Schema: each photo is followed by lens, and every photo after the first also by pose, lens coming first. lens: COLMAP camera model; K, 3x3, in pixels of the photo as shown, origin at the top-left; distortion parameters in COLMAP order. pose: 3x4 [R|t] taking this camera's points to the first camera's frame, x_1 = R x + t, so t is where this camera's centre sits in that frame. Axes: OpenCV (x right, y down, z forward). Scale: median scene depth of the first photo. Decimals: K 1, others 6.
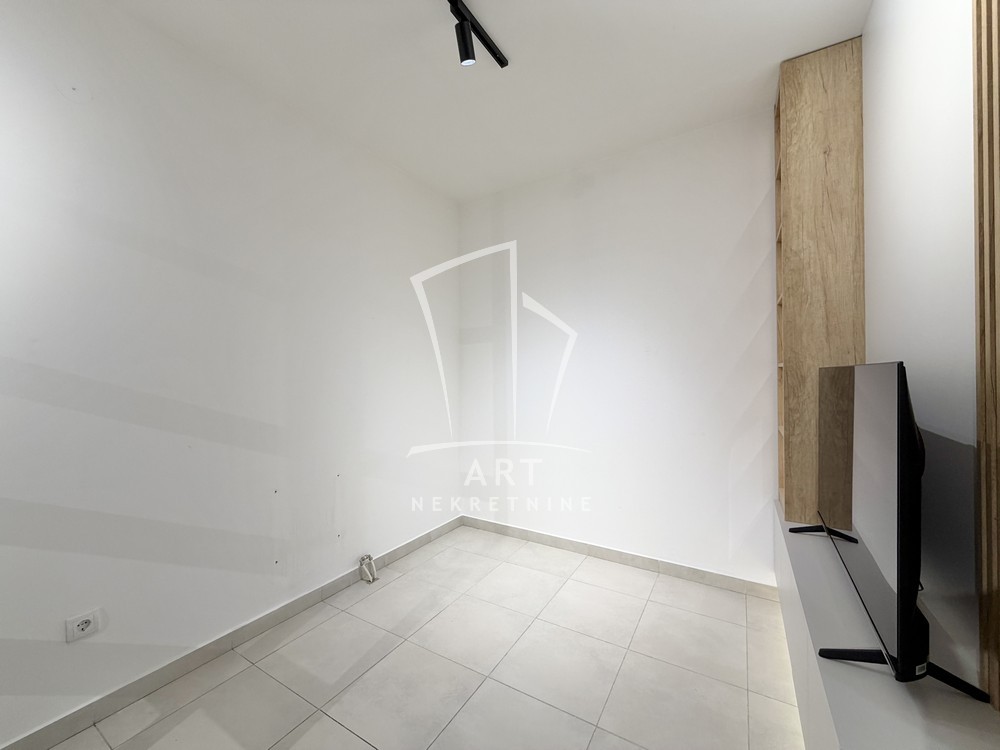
lens RADIAL K [[398.7, 0, 499.2], [0, 398.7, 374.4], [0, 0, 1]] dist [0.000231, 0.000246]
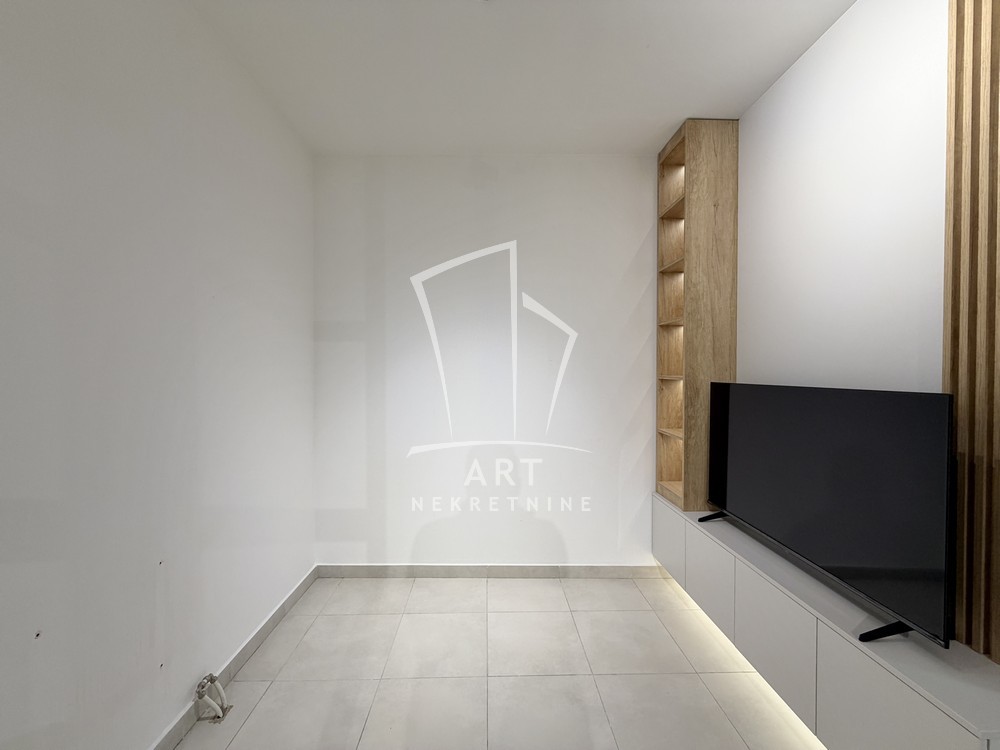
lens RADIAL K [[398.7, 0, 502.1], [0, 398.7, 375.0], [0, 0, 1]] dist [0.000231, 0.000246]
pose [[0.843381, 0.003661, 0.537304, -0.378873], [-0.010058, 0.999909, 0.008975, -0.041986], [-0.537222, -0.012974, 0.843341, 0.308791]]
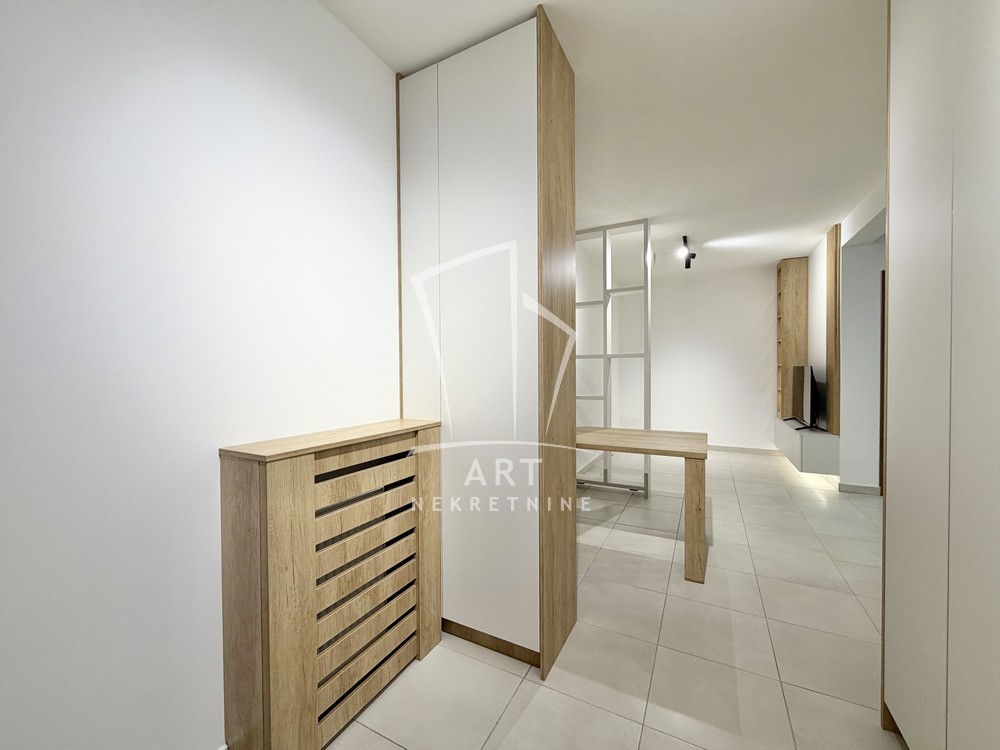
lens RADIAL K [[398.7, 0, 497.0], [0, 398.7, 371.3], [0, 0, 1]] dist [0.000231, 0.000246]
pose [[0.998413, 0.001244, 0.056306, -1.535355], [-0.002218, 0.999849, 0.017236, -0.025031], [-0.056276, -0.017333, 0.998265, -1.802531]]
